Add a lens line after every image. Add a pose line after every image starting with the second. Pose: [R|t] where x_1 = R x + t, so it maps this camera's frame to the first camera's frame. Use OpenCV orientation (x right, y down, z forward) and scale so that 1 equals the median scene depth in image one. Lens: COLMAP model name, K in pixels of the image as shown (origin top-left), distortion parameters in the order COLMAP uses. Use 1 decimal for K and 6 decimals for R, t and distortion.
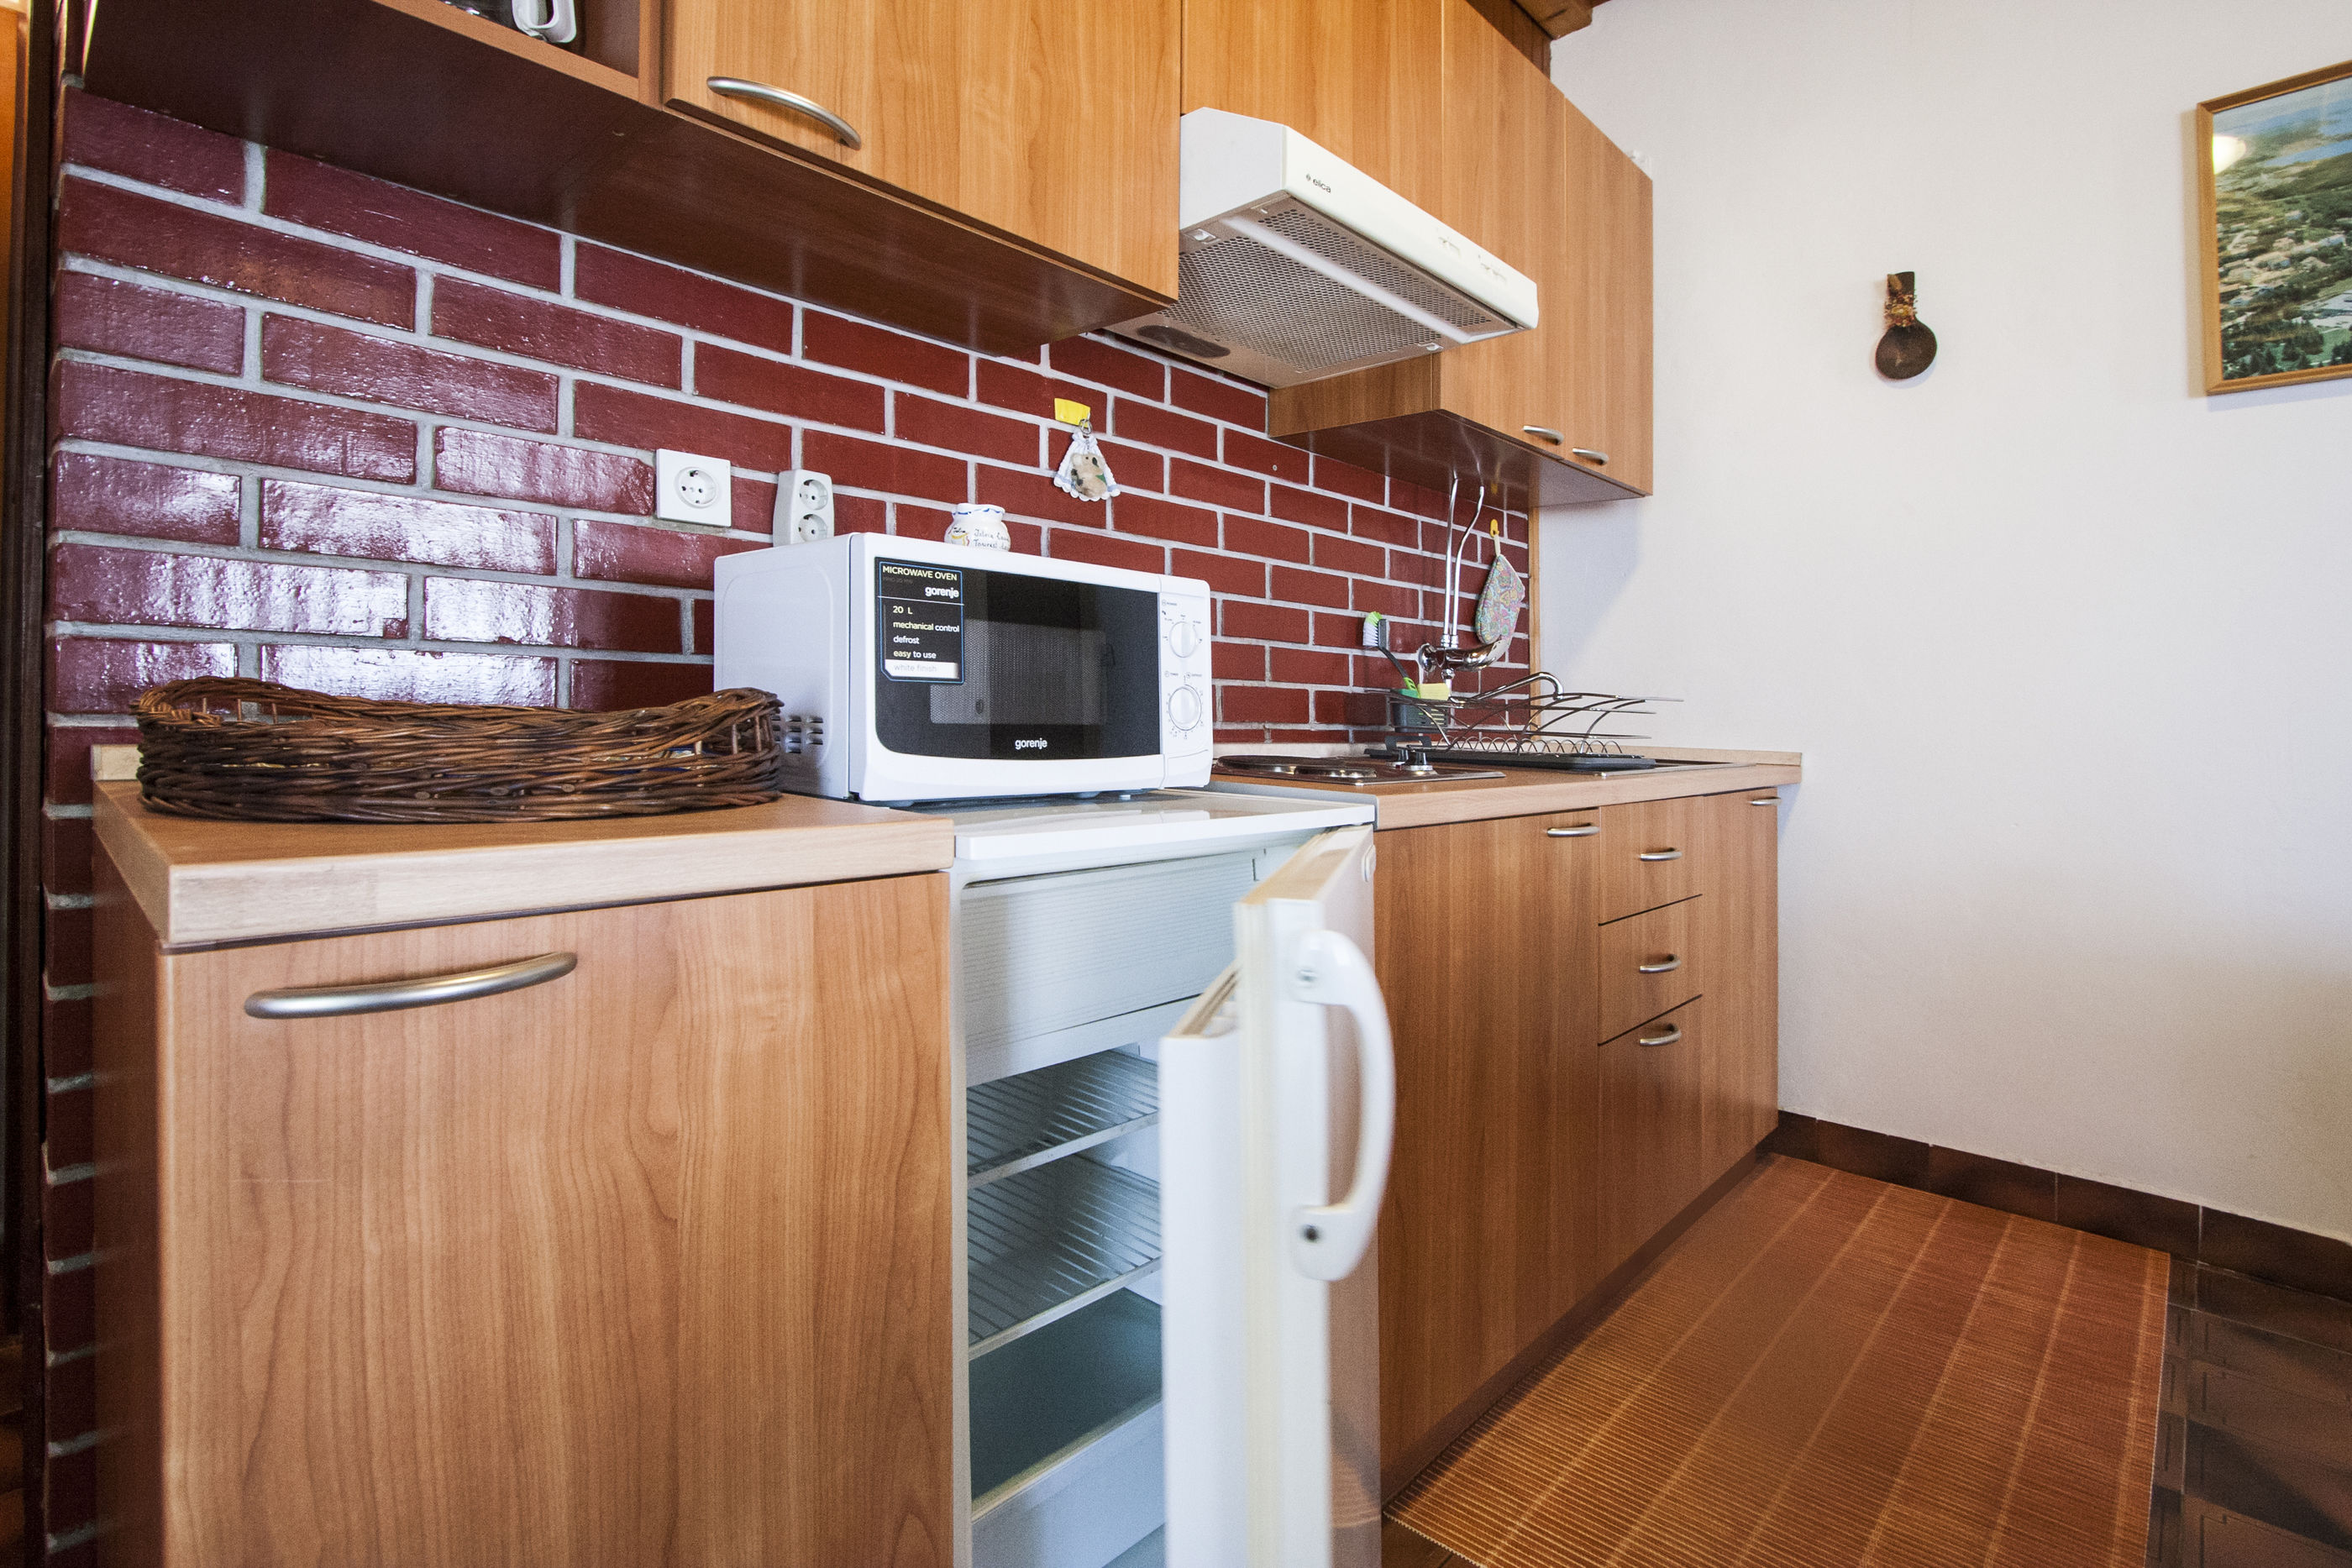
lens RADIAL K [[1123.6, 0, 1195.4], [0, 1123.6, 699.9], [0, 0, 1]] dist [-0.023295, 0.002849]
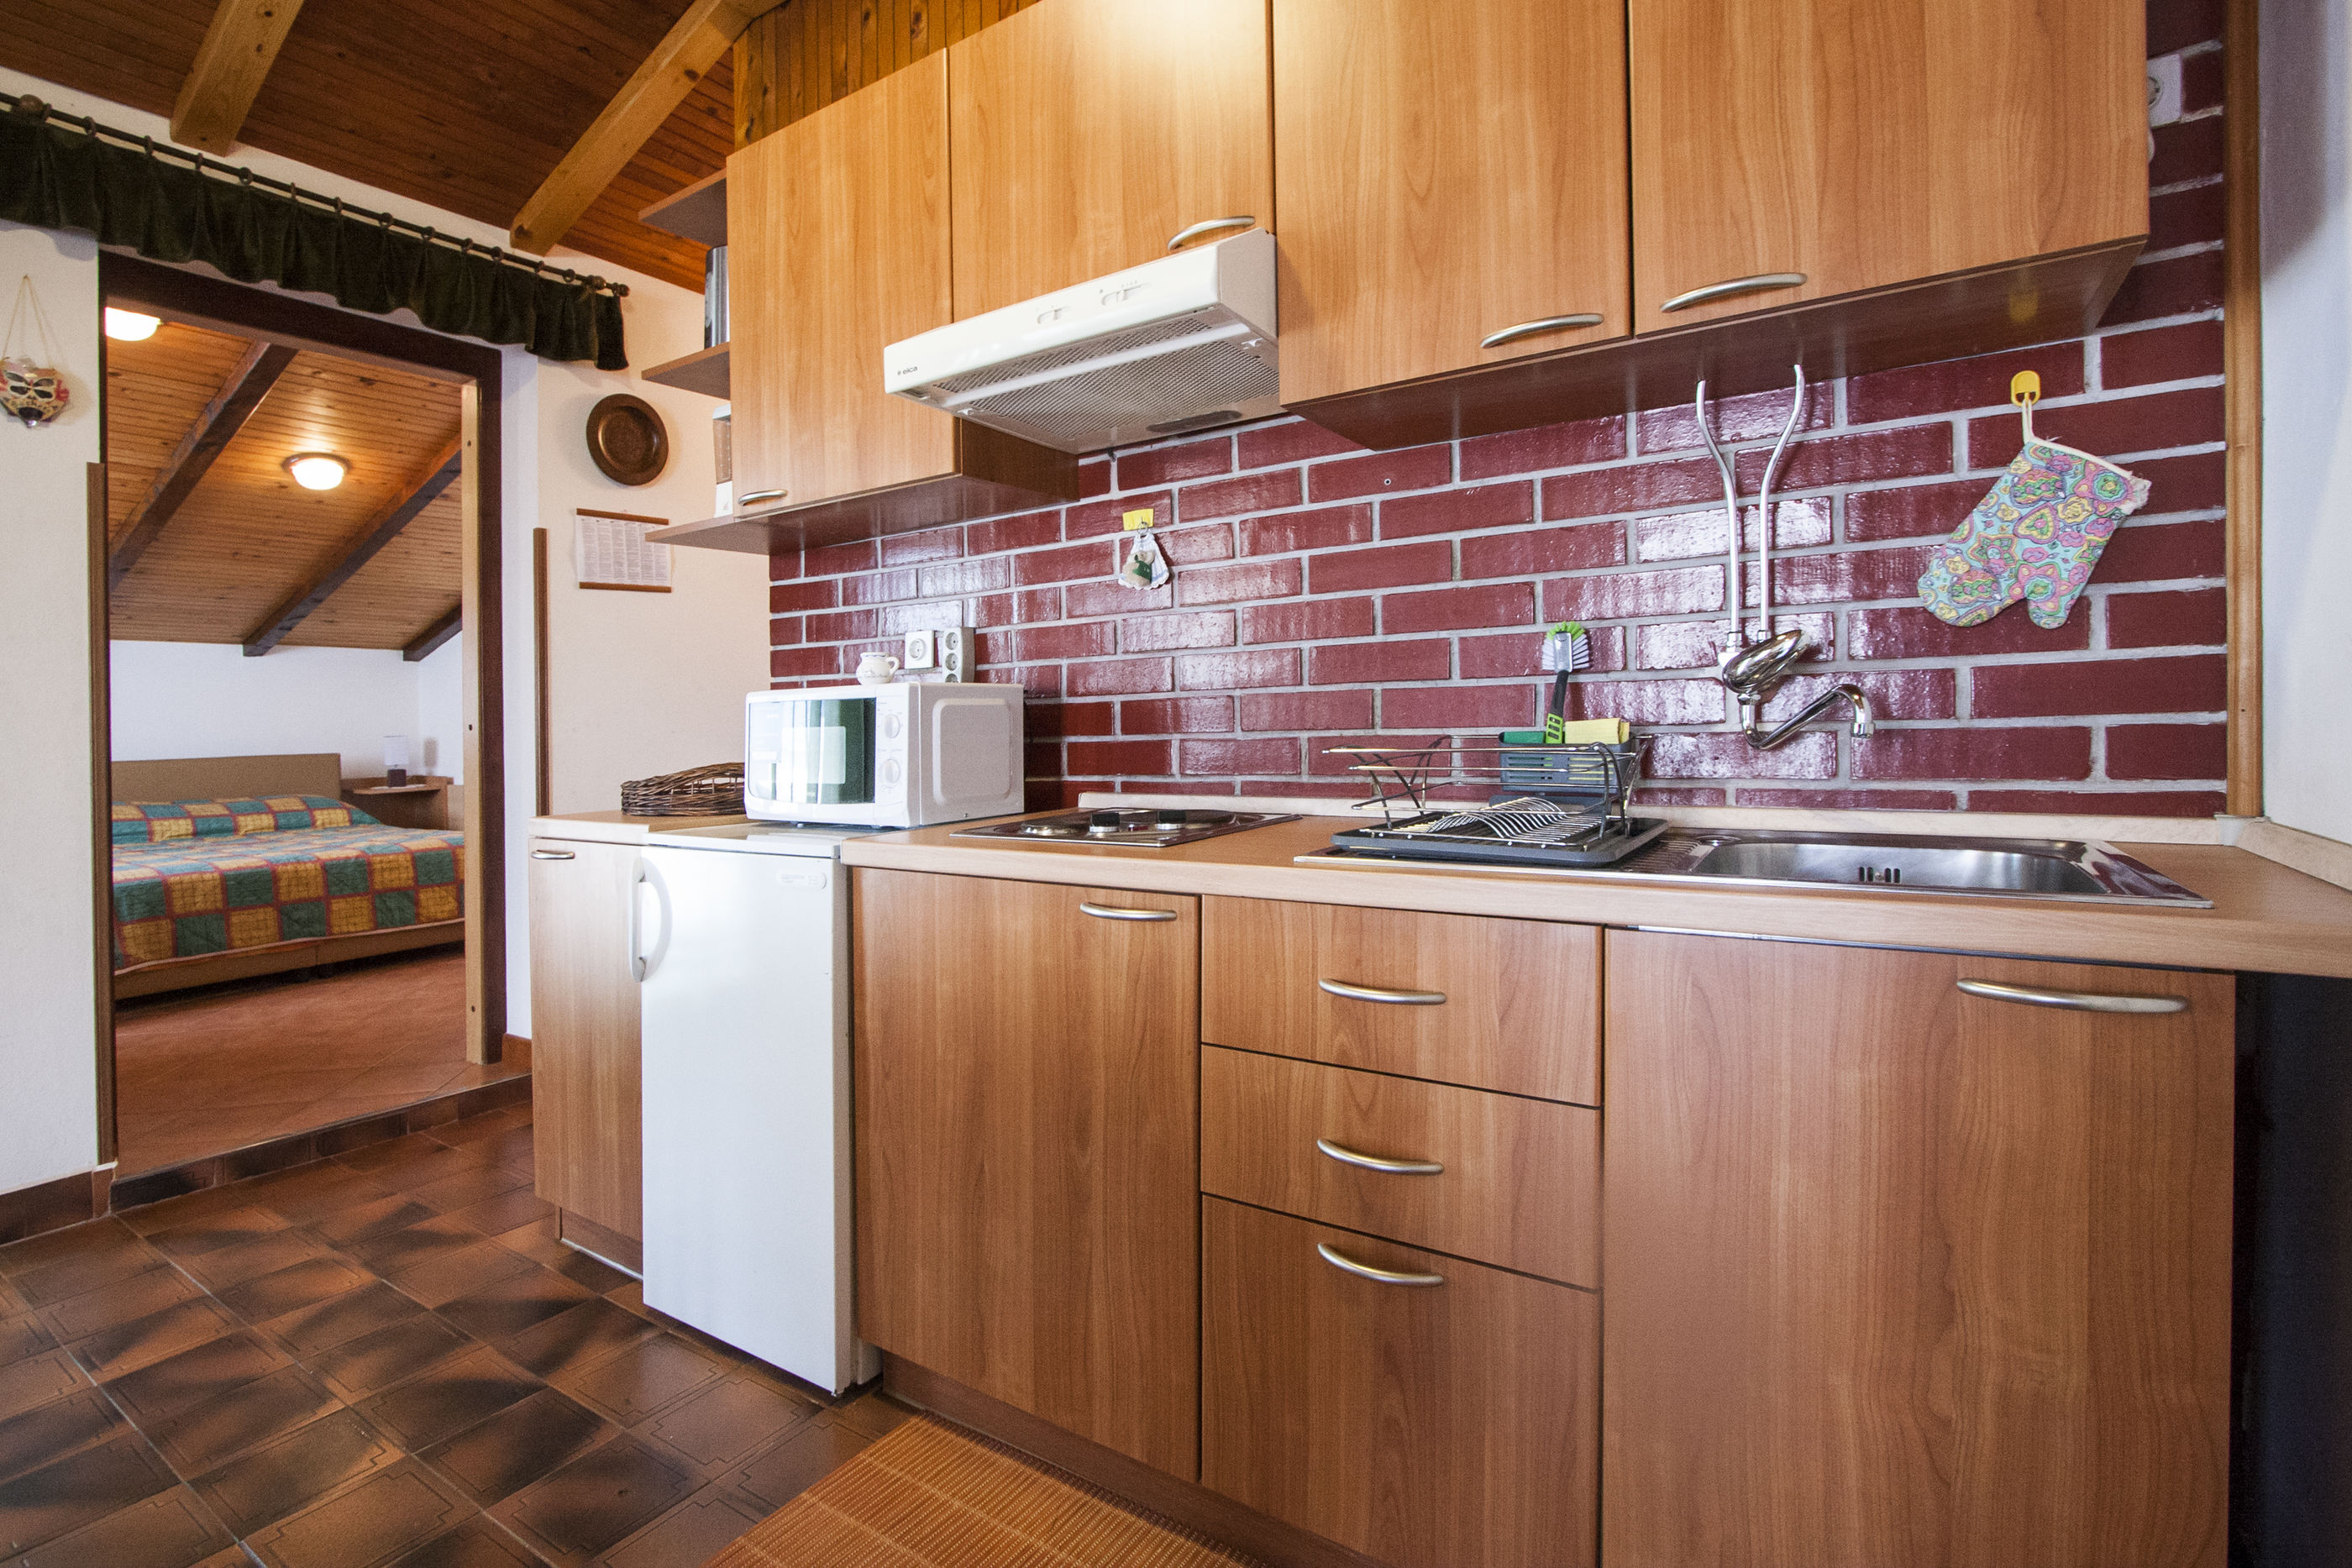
lens RADIAL K [[1123.6, 0, 1118.0], [0, 1123.6, 735.0], [0, 0, 1]] dist [-0.023295, 0.002849]
pose [[0.136229, -0.014127, -0.990577, 1.112530], [0.040413, 0.999145, -0.008691, -0.012748], [0.989853, -0.038848, 0.136684, 0.816040]]
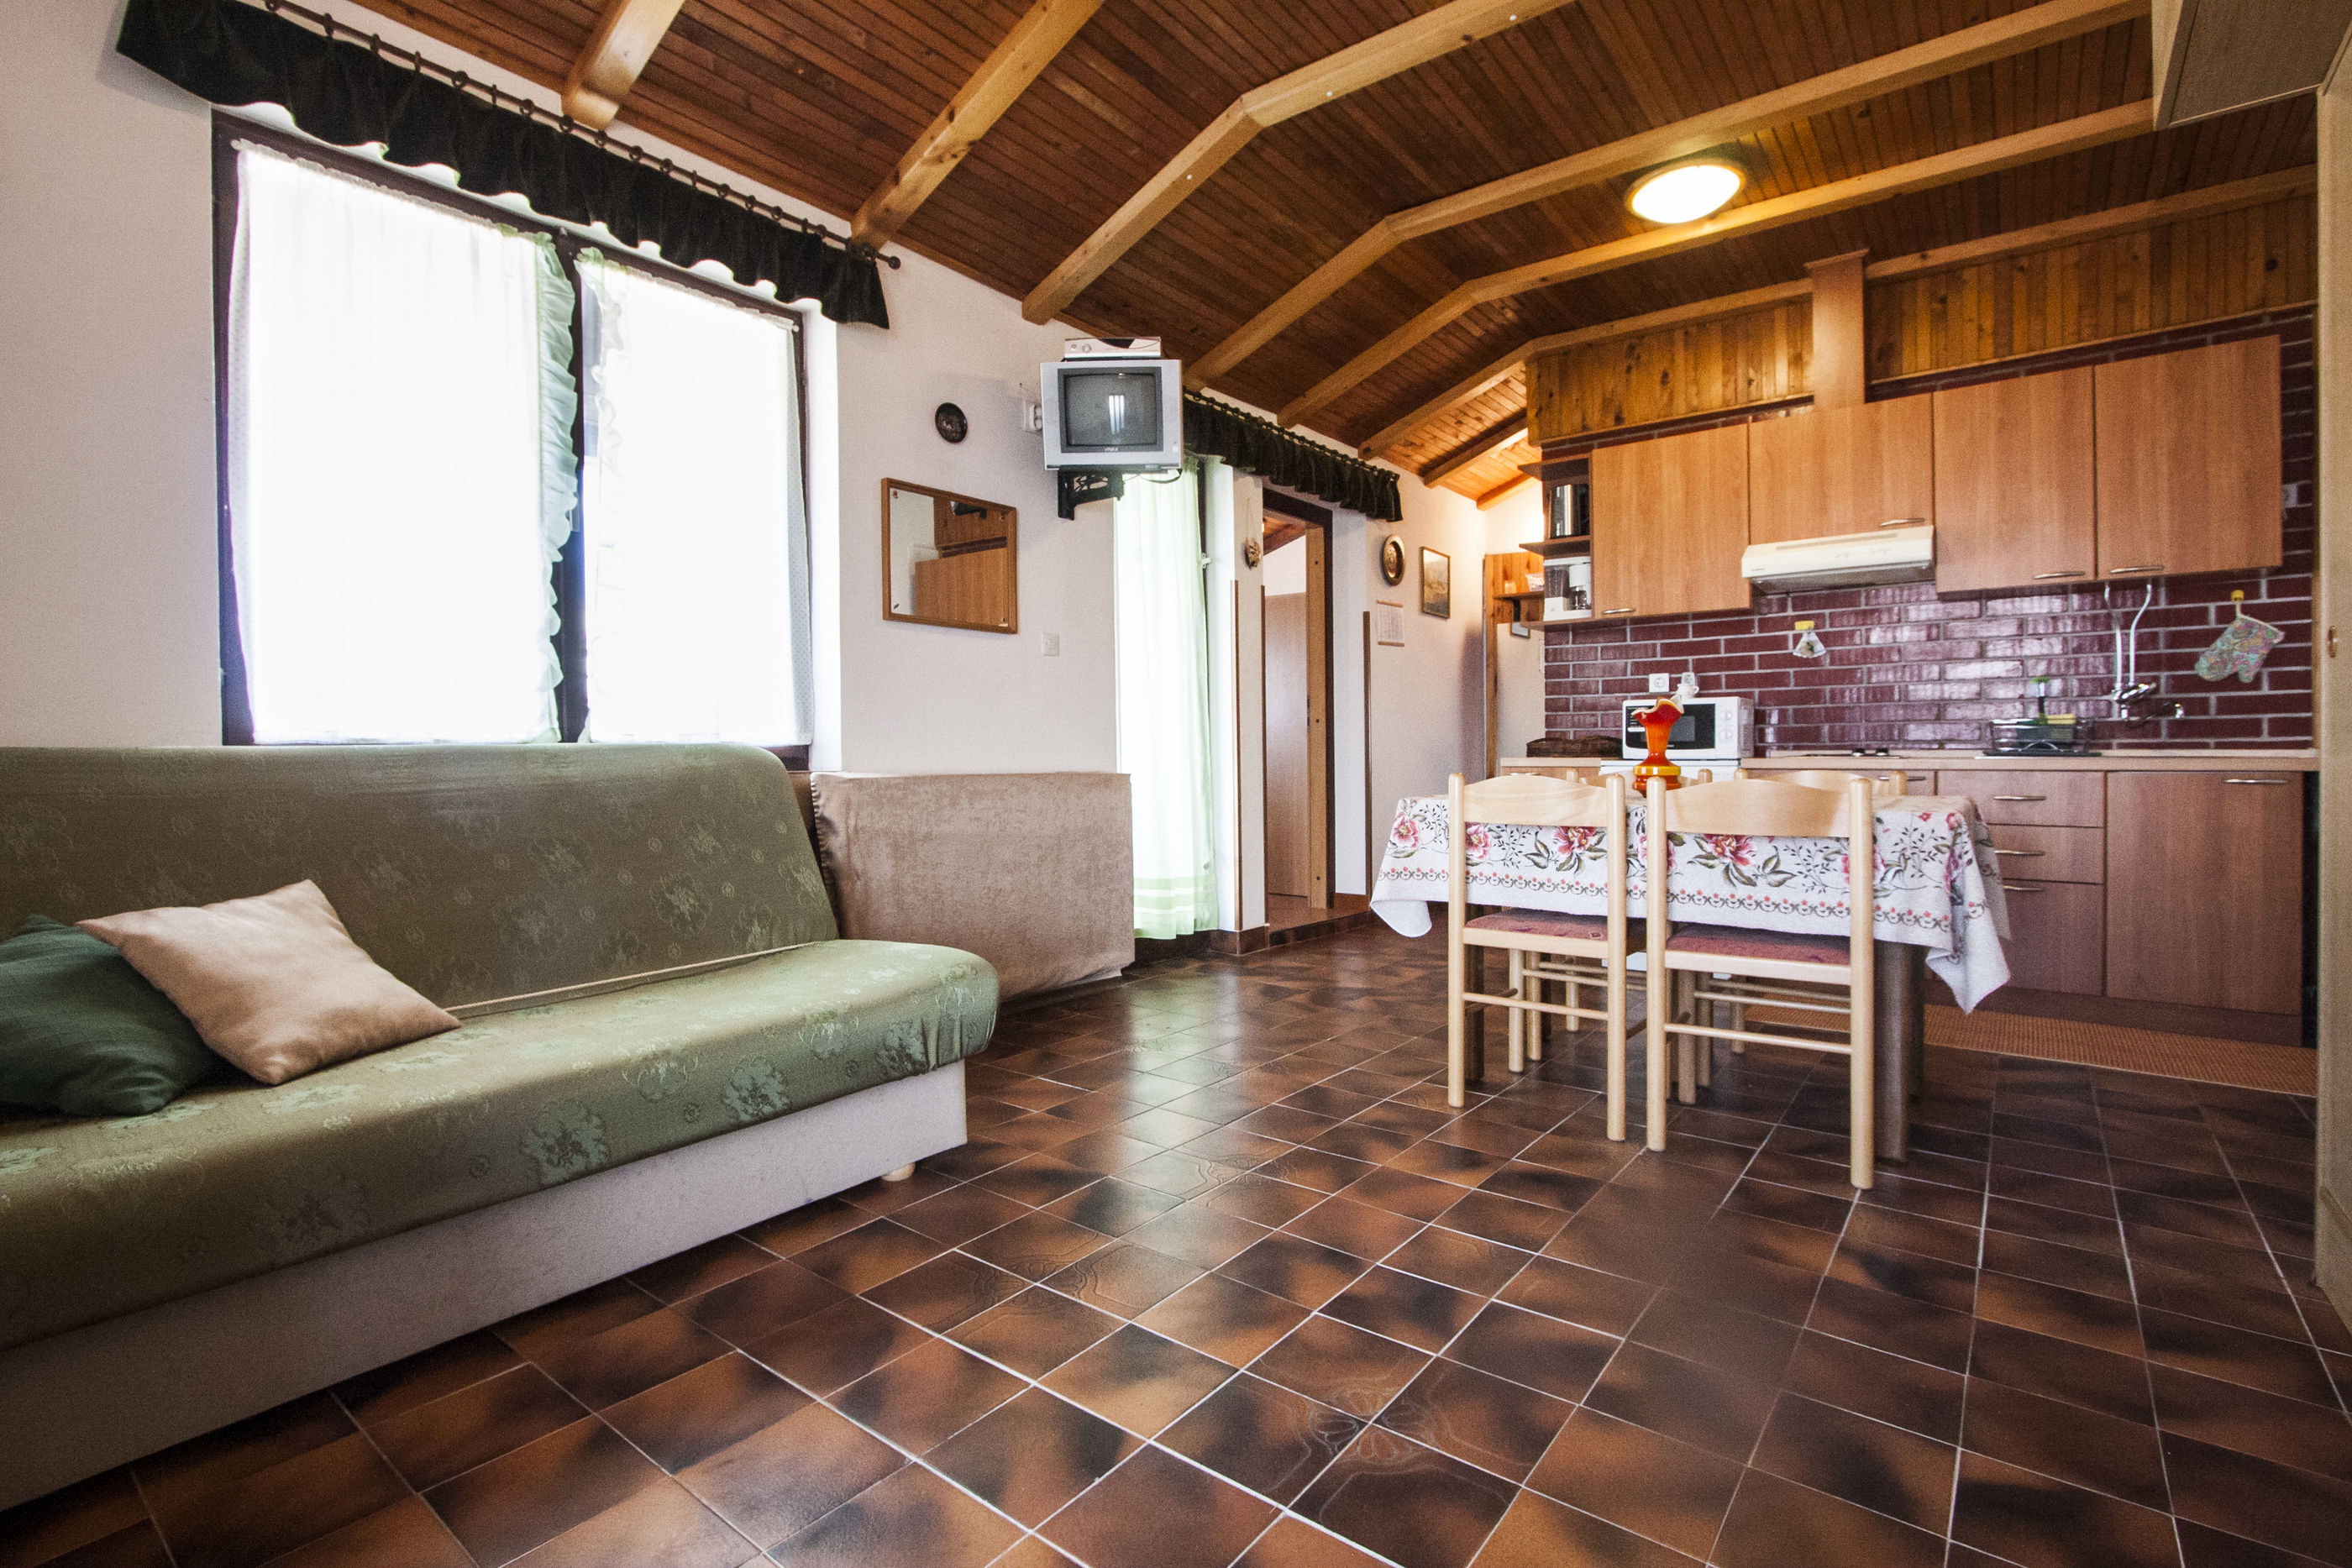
lens RADIAL K [[1078.3, 0, 1191.4], [0, 1078.3, 743.0], [0, 0, 1]] dist [-0.021095, 0.000296]
pose [[0.067590, -0.028120, -0.997317, 2.365547], [0.021590, 0.999410, -0.026716, 0.061604], [0.997480, -0.019726, 0.068157, -0.646696]]
